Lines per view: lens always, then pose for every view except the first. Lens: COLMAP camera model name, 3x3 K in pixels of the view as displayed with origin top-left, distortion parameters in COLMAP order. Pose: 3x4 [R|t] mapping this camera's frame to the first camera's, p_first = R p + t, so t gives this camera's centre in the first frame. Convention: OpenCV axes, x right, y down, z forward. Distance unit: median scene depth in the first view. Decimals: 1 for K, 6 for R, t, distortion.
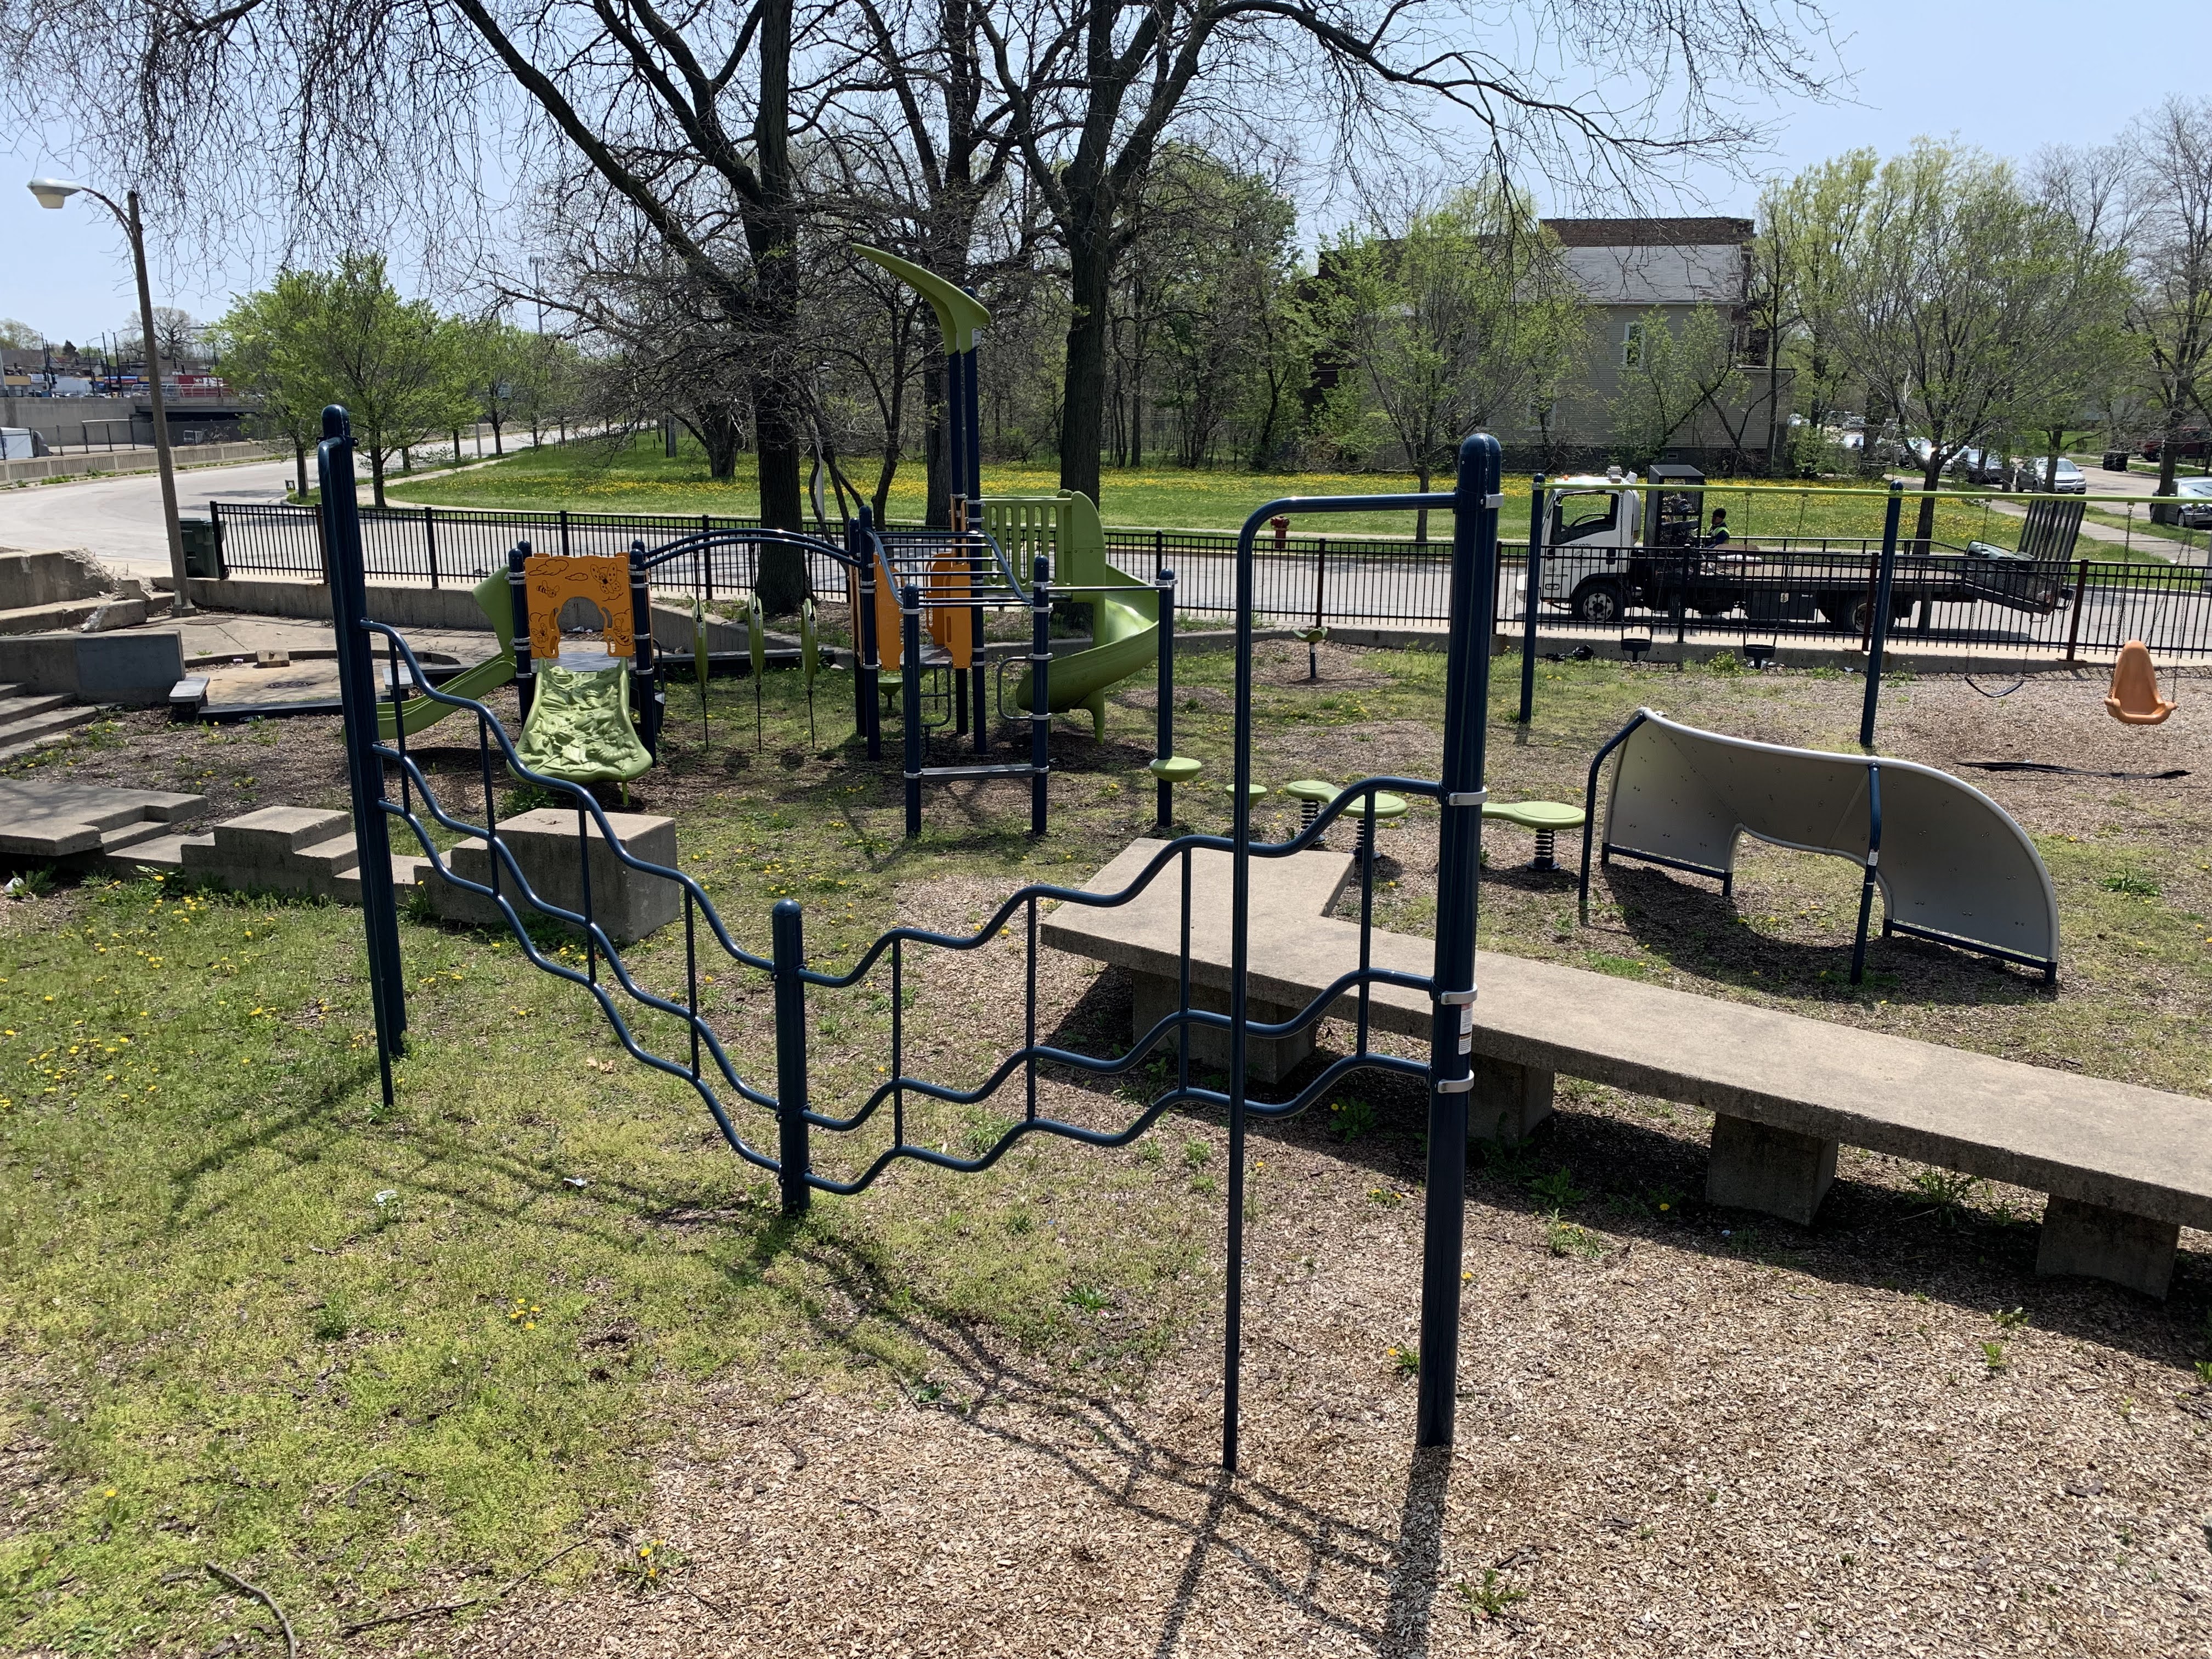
lens RADIAL K [[1675.8, 0, 1131.3], [0, 1675.8, 835.3], [0, 0, 1]] dist [0.020613, -0.030765]
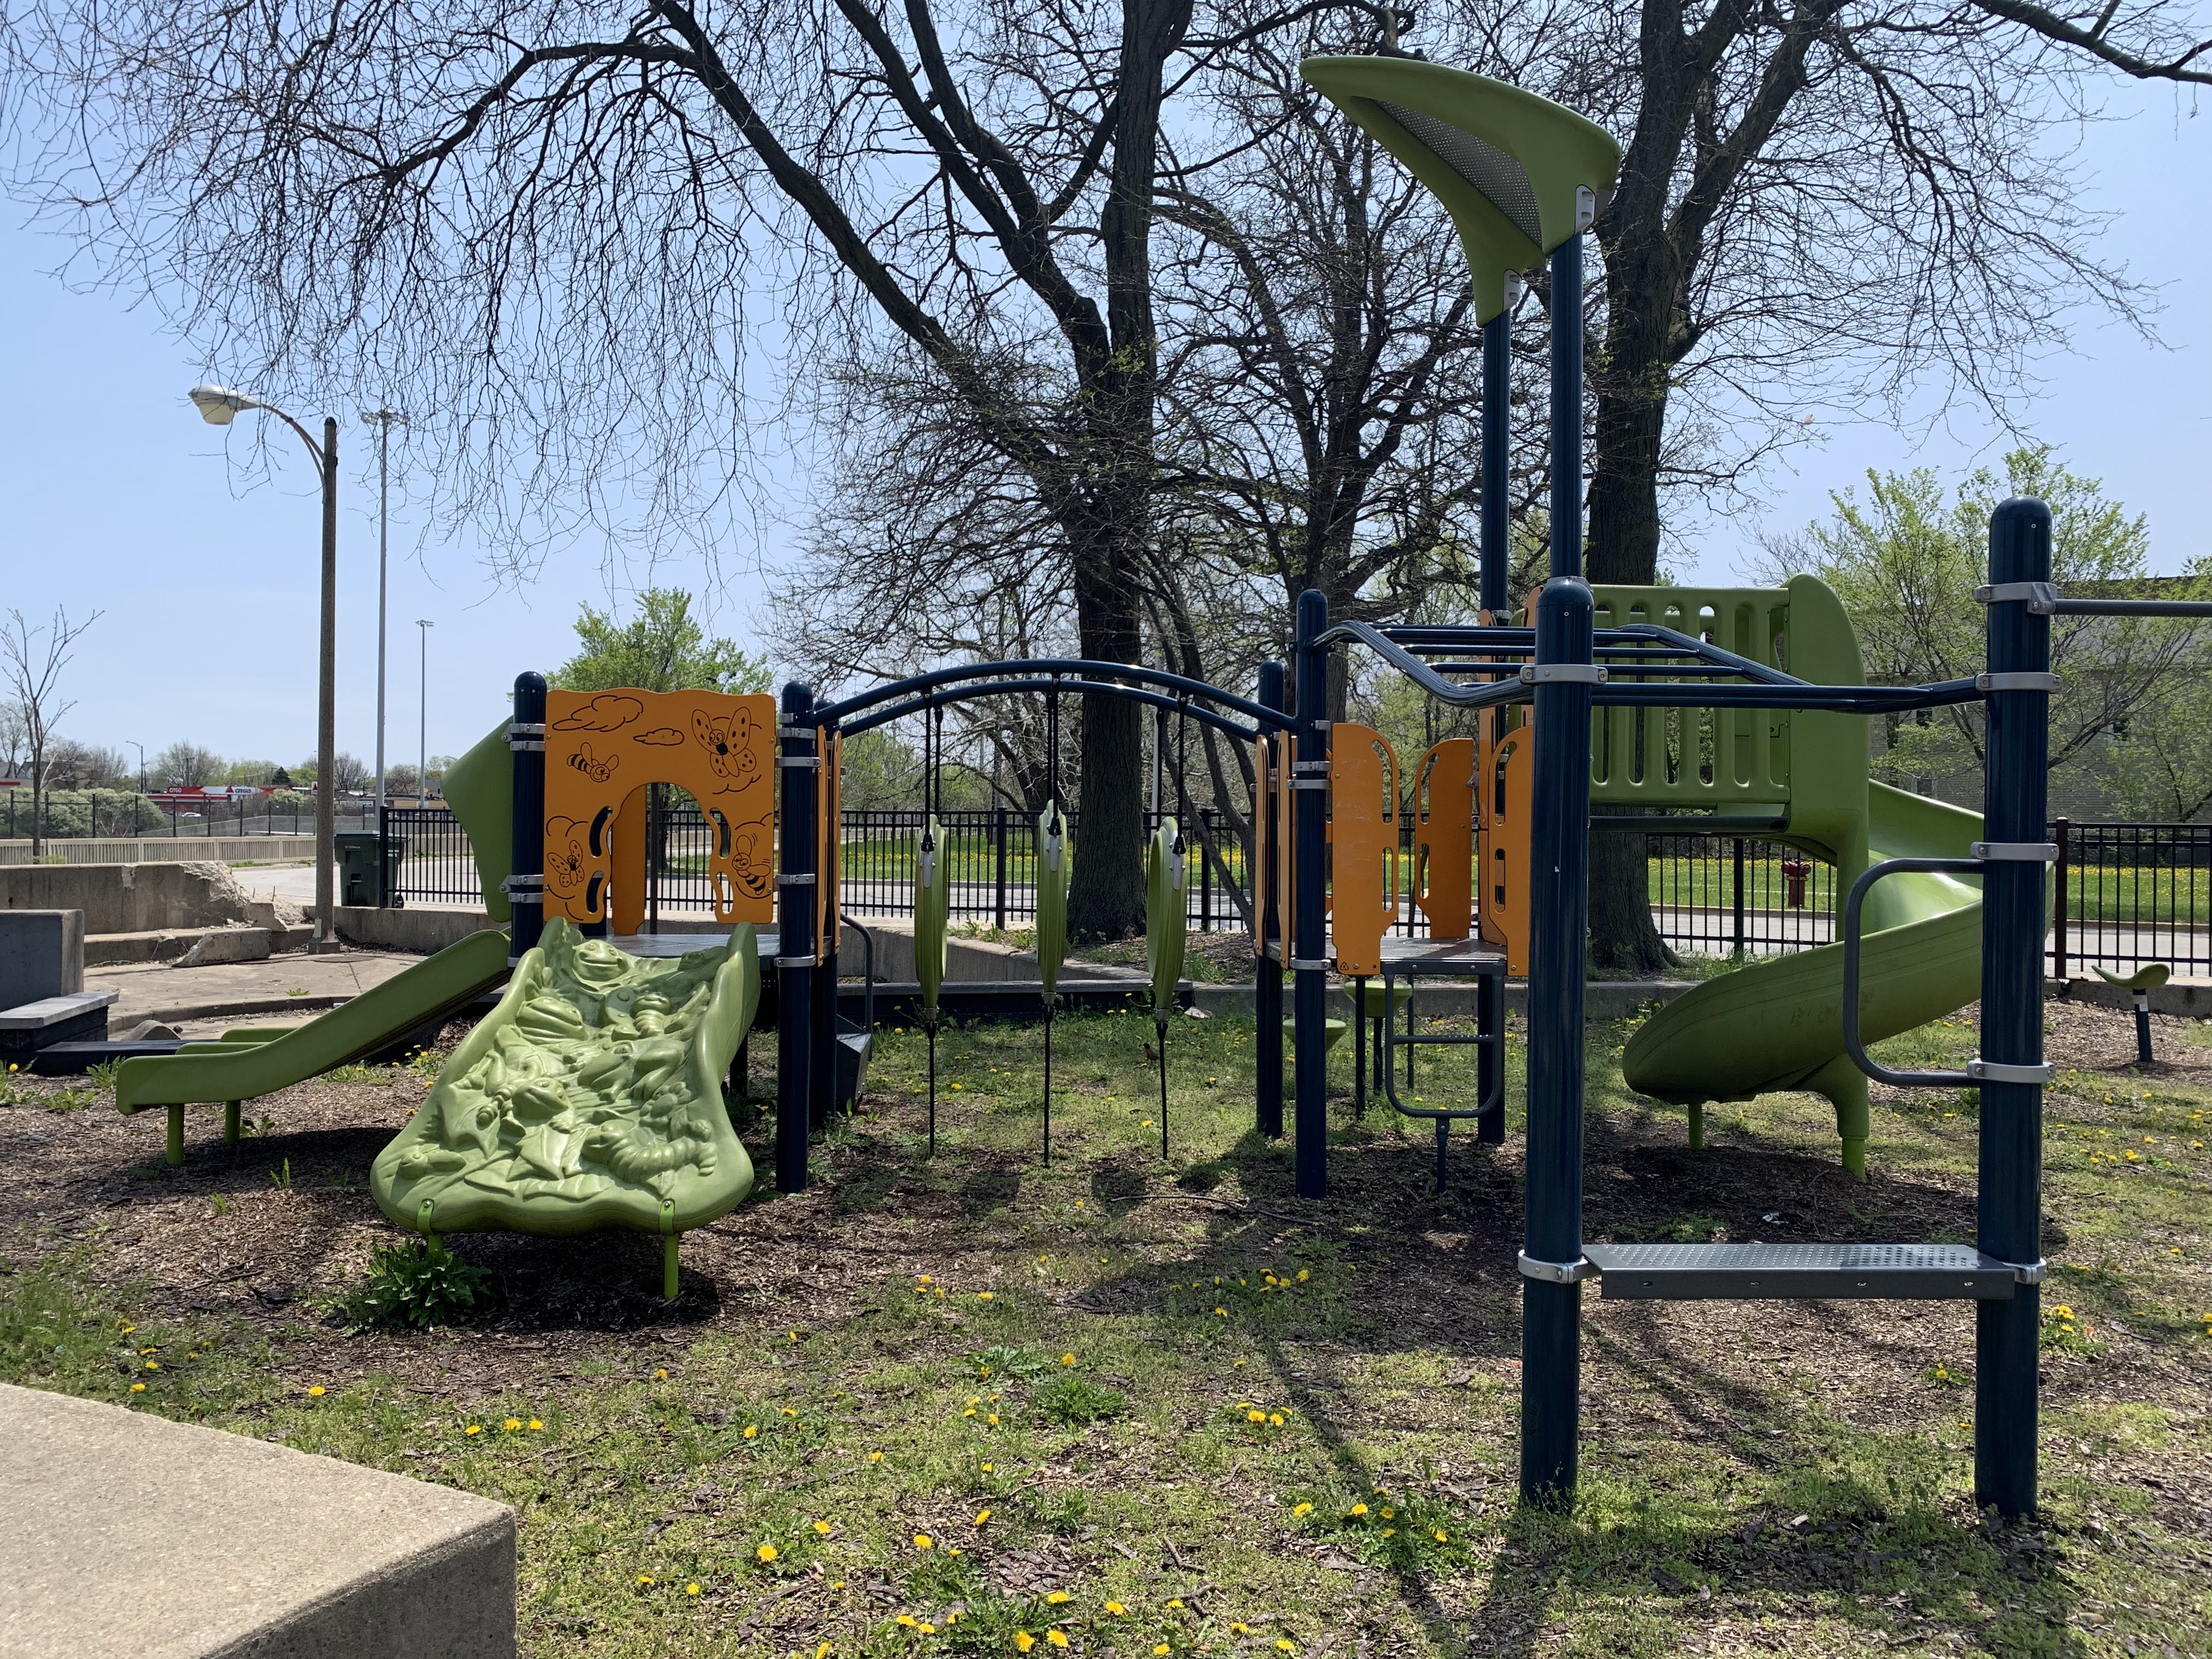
lens RADIAL K [[1657.0, 0, 1097.4], [0, 1657.0, 823.1], [0, 0, 1]] dist [0.058825, -0.078681]
pose [[0.978988, -0.002558, -0.203901, -0.104799], [-0.049641, 0.966850, -0.250472, -0.023994], [0.197782, 0.255331, 0.946408, 0.493759]]
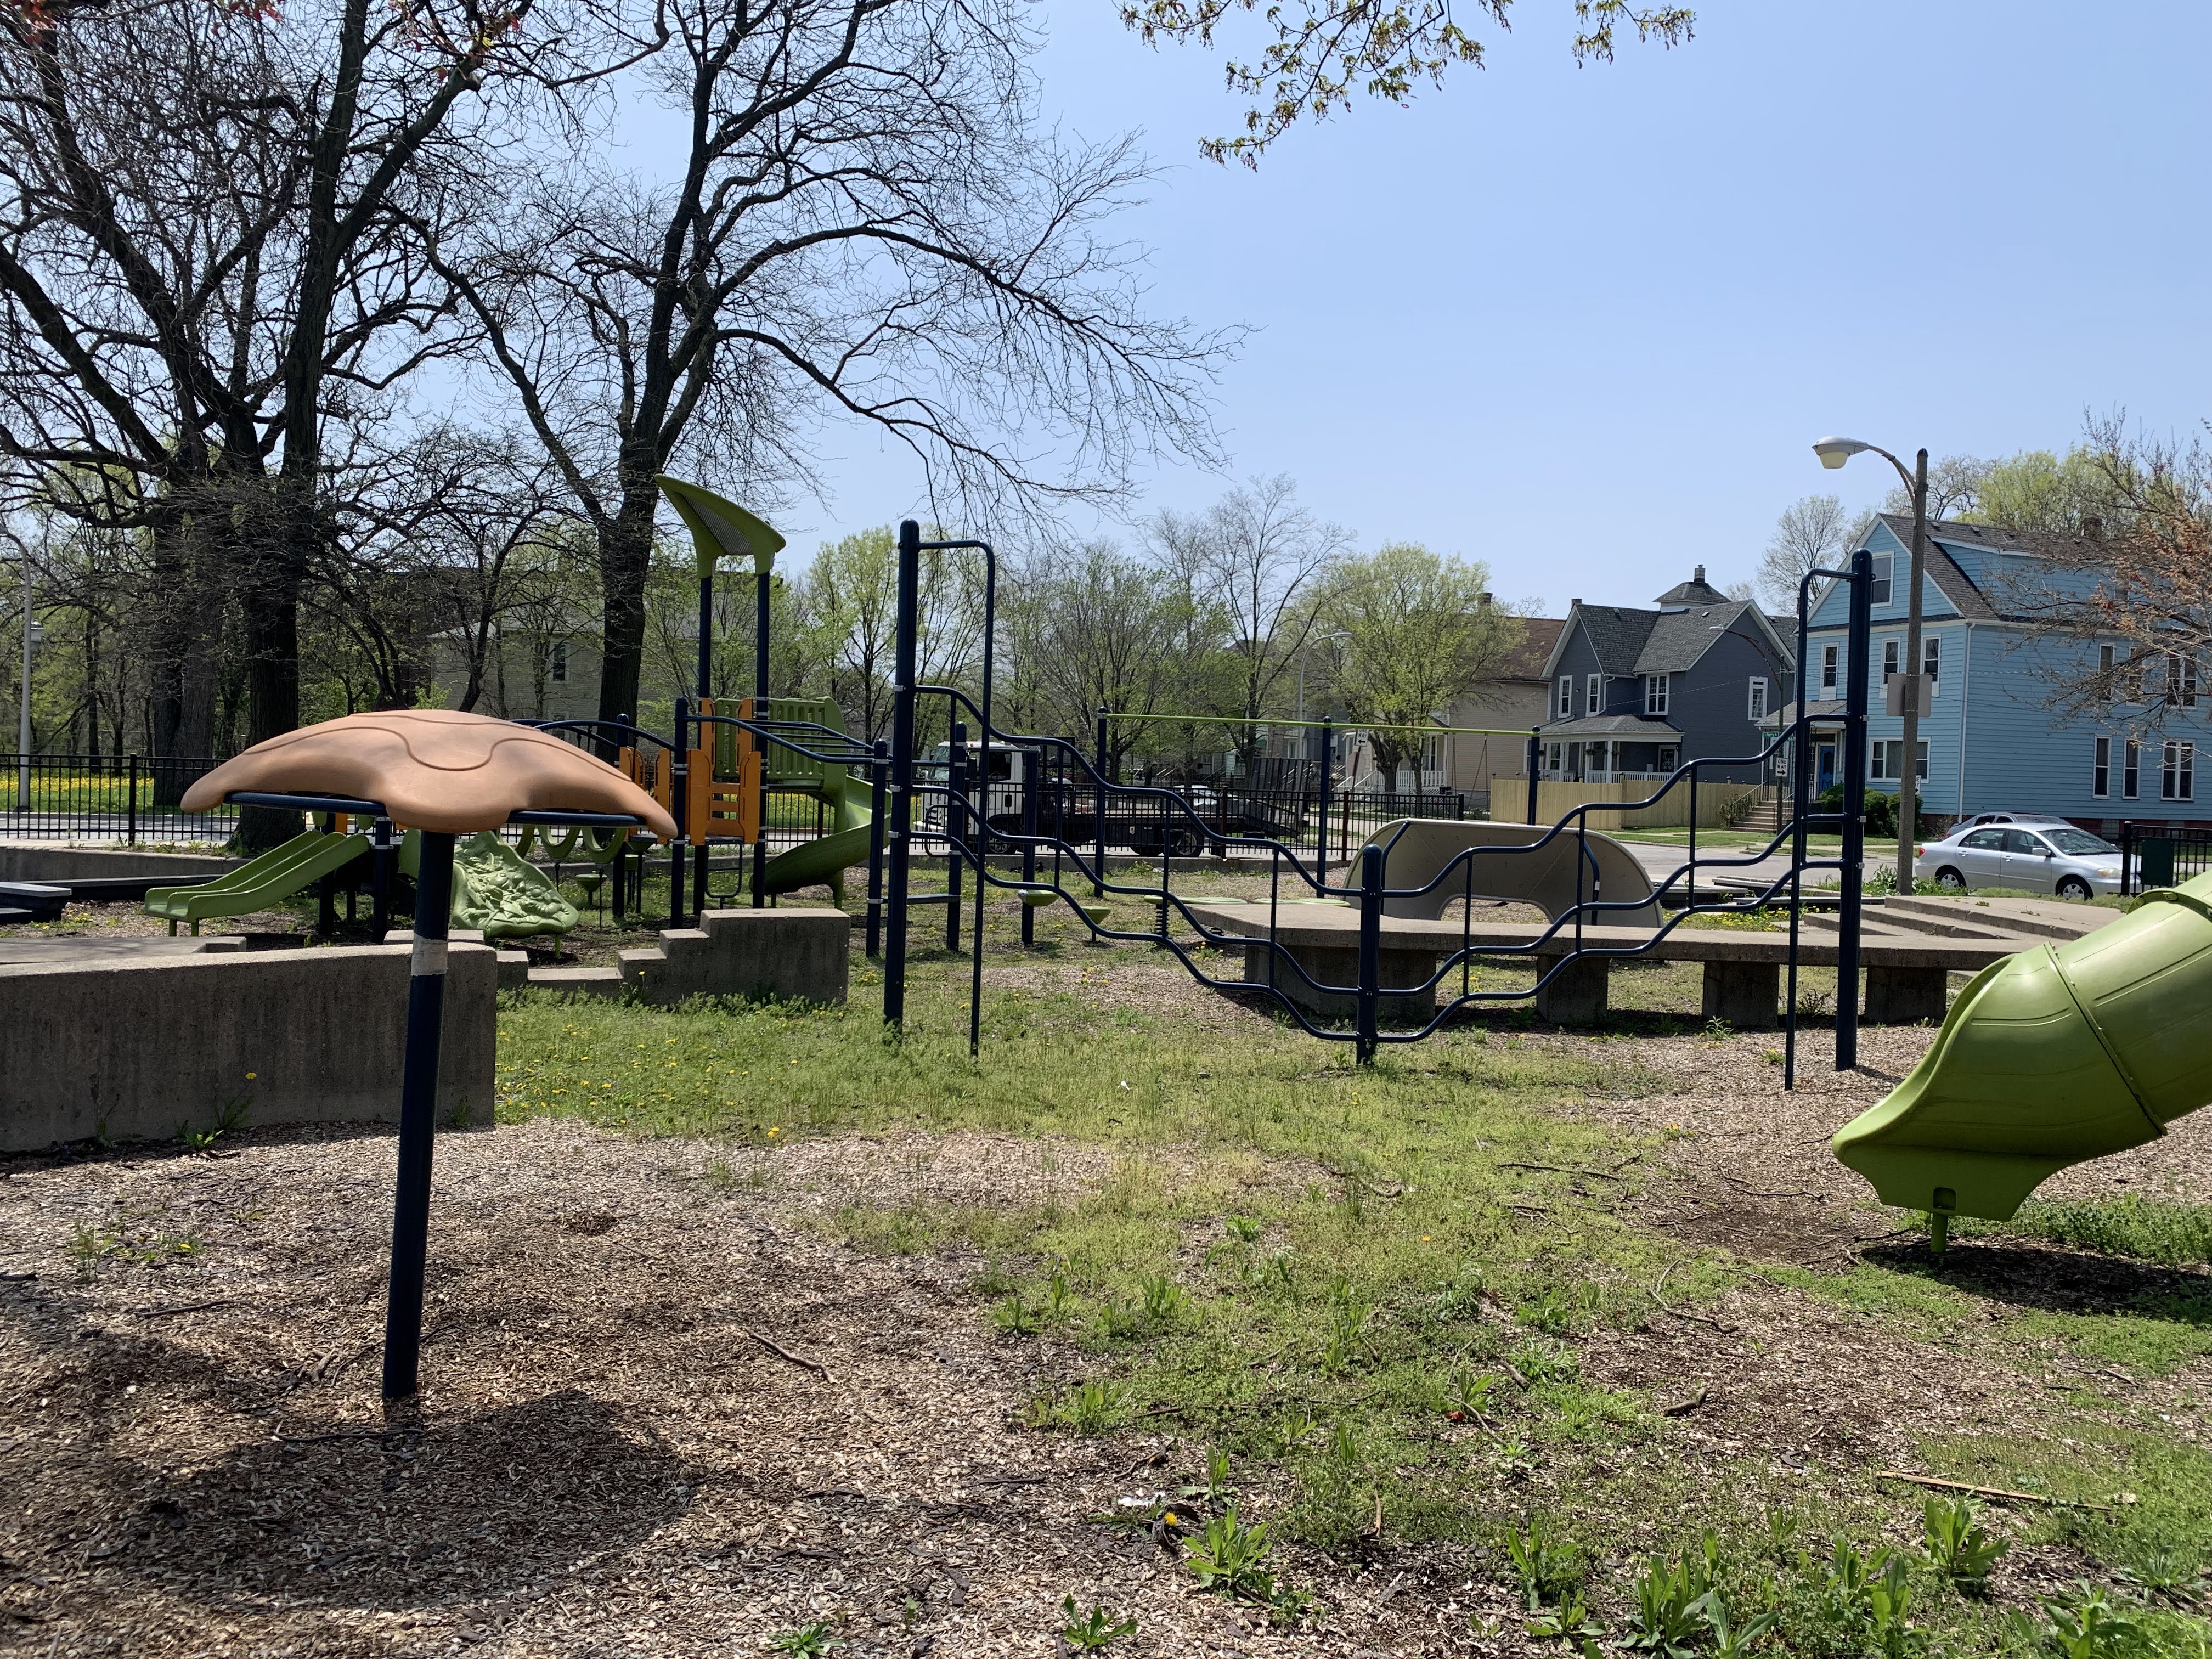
lens RADIAL K [[1675.8, 0, 1131.3], [0, 1675.8, 835.3], [0, 0, 1]] dist [0.020613, -0.030765]
pose [[0.806890, -0.006933, 0.590662, -0.470569], [0.128936, 0.977887, -0.164660, 0.092485], [-0.576459, 0.209020, 0.789941, -0.020297]]
